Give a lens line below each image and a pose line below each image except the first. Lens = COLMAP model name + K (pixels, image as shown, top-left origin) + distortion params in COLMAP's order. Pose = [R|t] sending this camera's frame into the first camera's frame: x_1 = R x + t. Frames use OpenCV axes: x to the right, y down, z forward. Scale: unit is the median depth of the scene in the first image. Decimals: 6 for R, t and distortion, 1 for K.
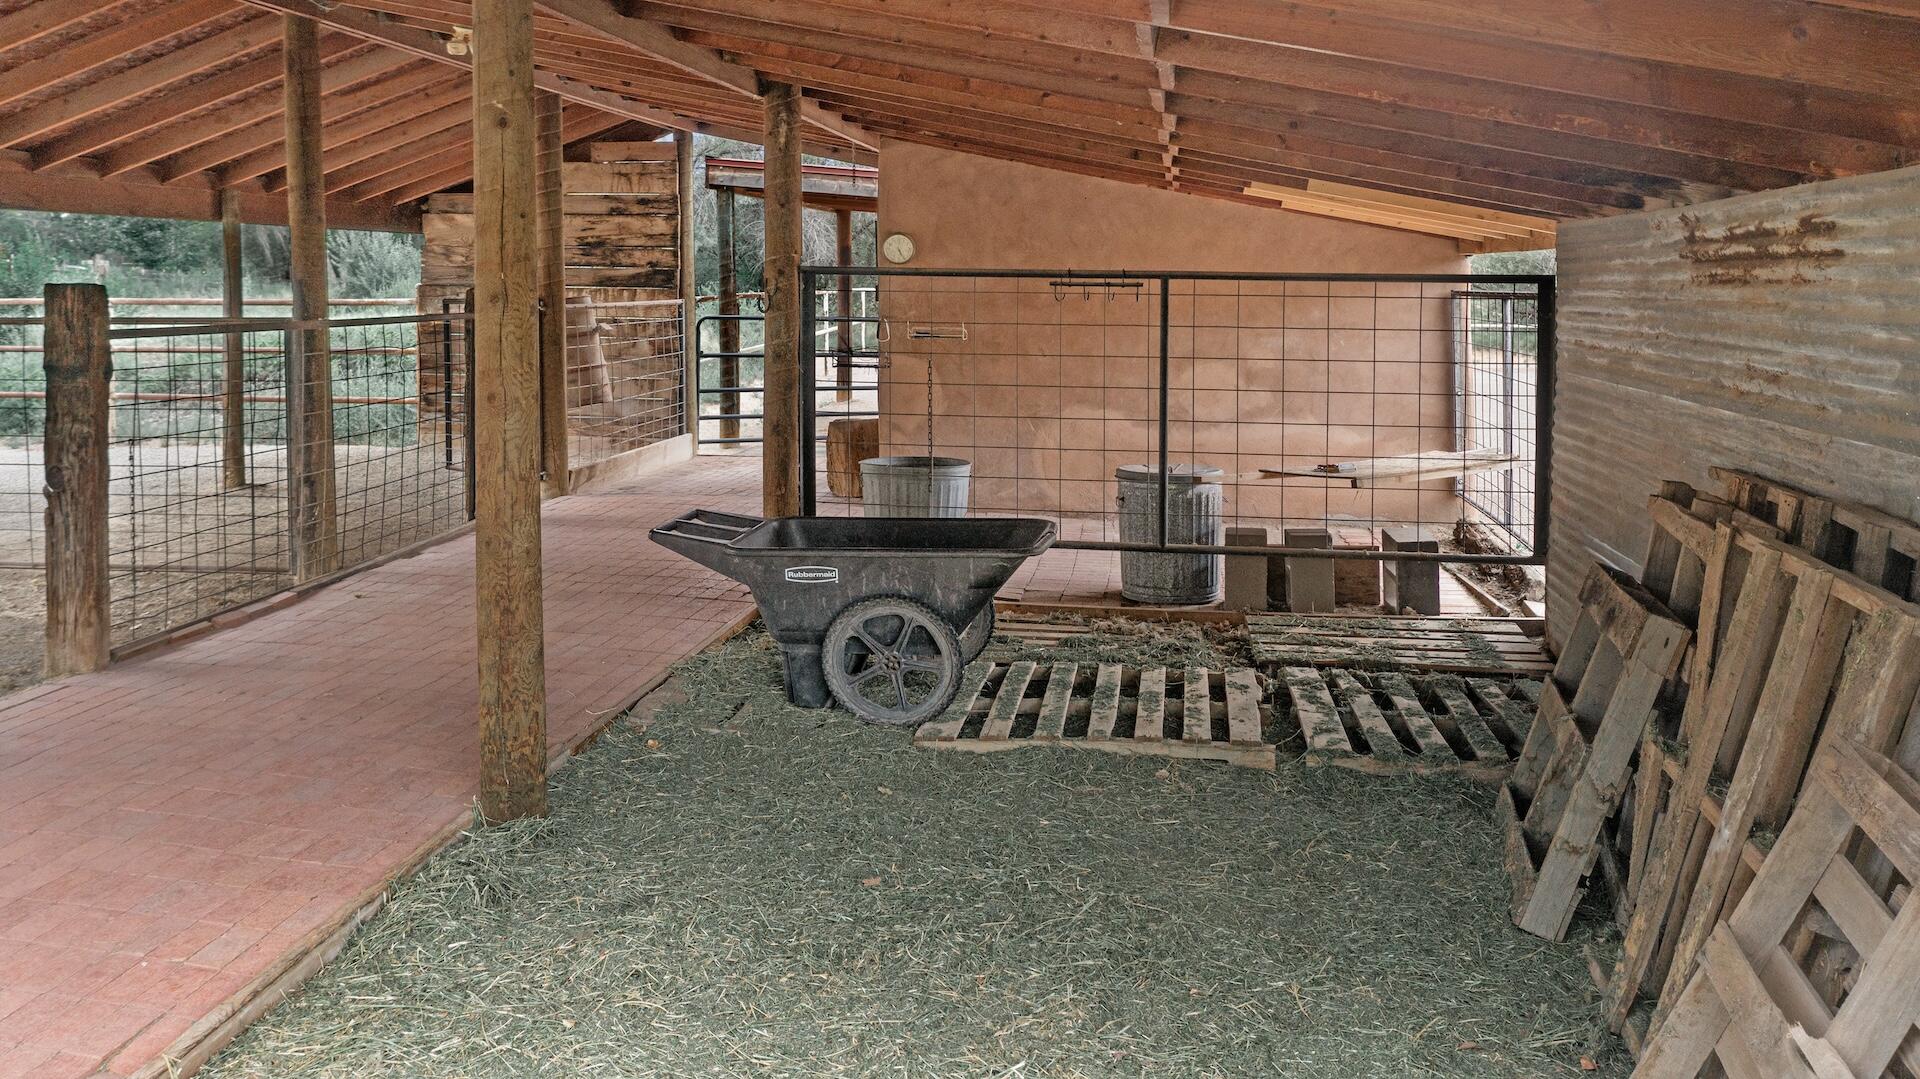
lens RADIAL K [[1517.5, 0, 1019.8], [0, 1517.5, 521.7], [0, 0, 1]] dist [-0.007745, -0.009058]
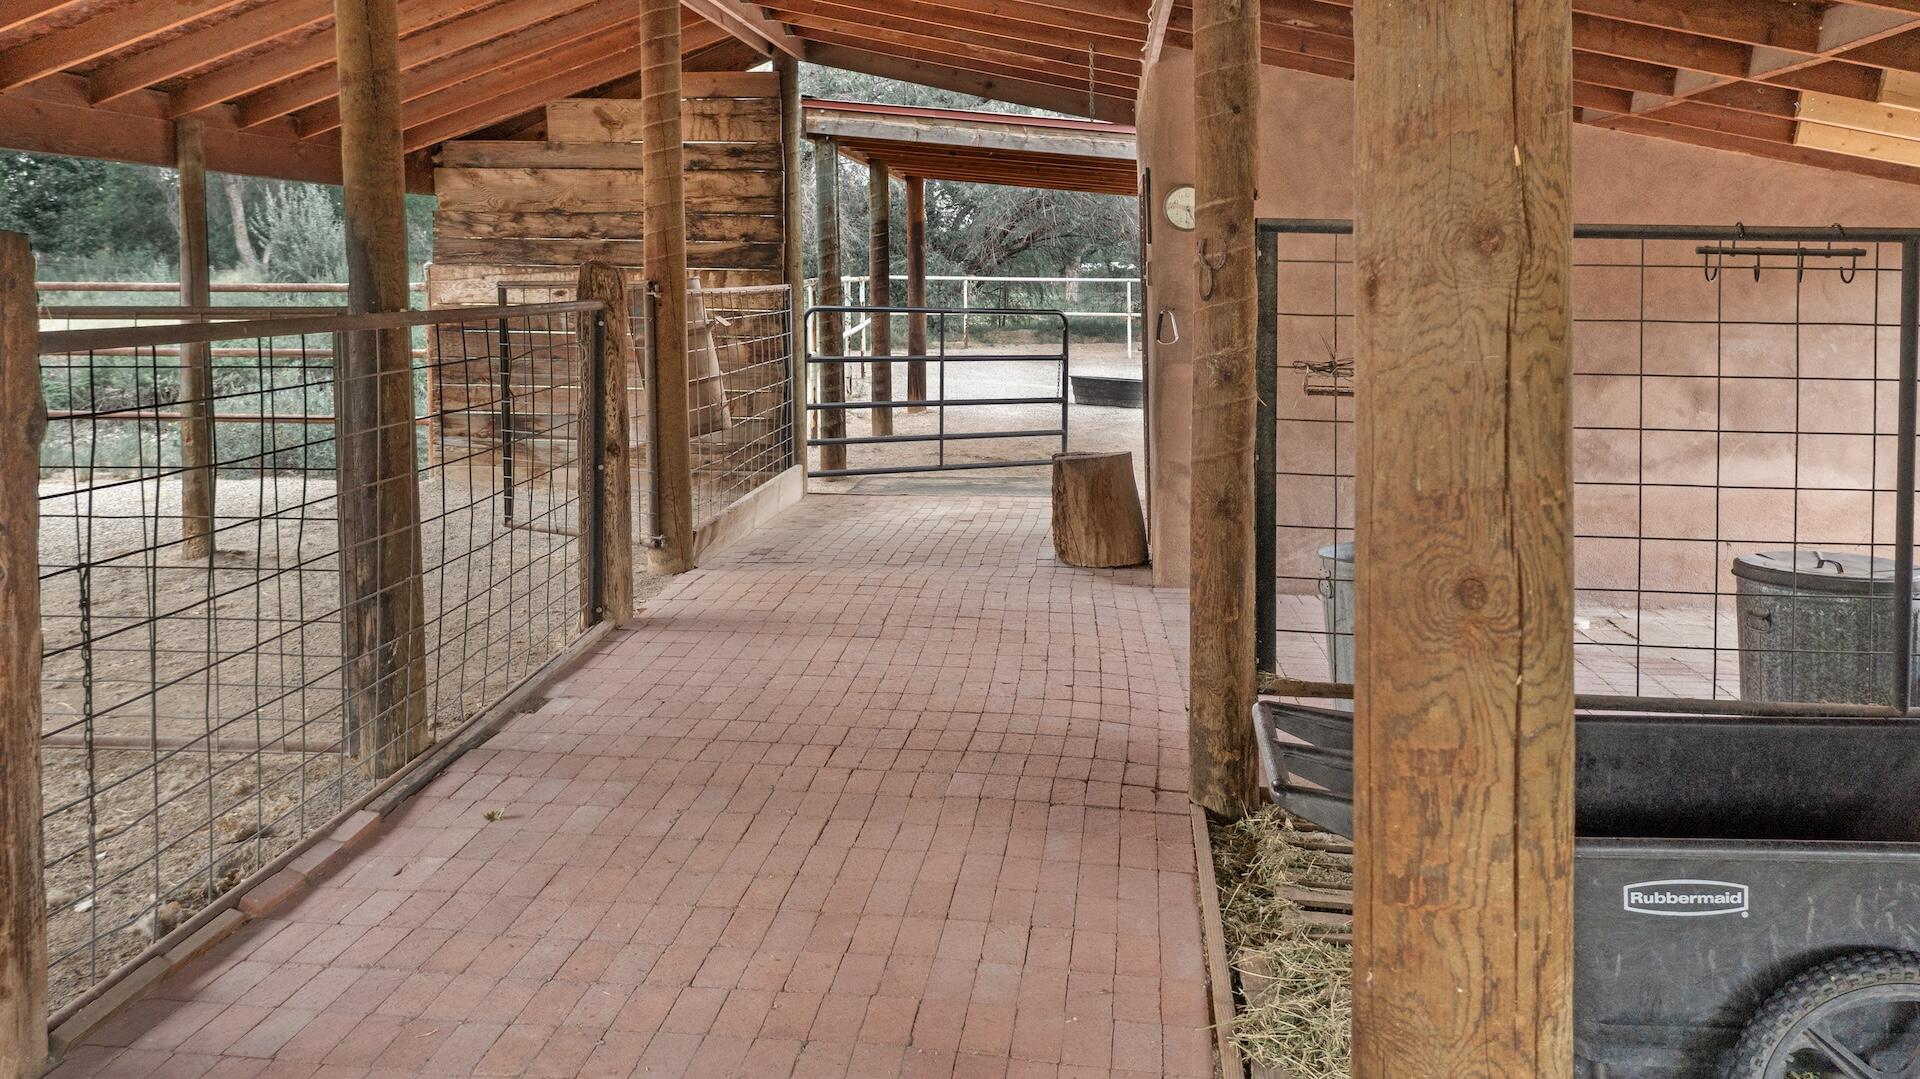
lens RADIAL K [[1517.5, 0, 954.4], [0, 1517.5, 536.3], [0, 0, 1]] dist [-0.007745, -0.009058]
pose [[0.999747, -0.002321, 0.022354, -0.158491], [0.001998, 0.999894, 0.014436, -0.033763], [-0.022385, -0.014387, 0.999646, 0.253471]]
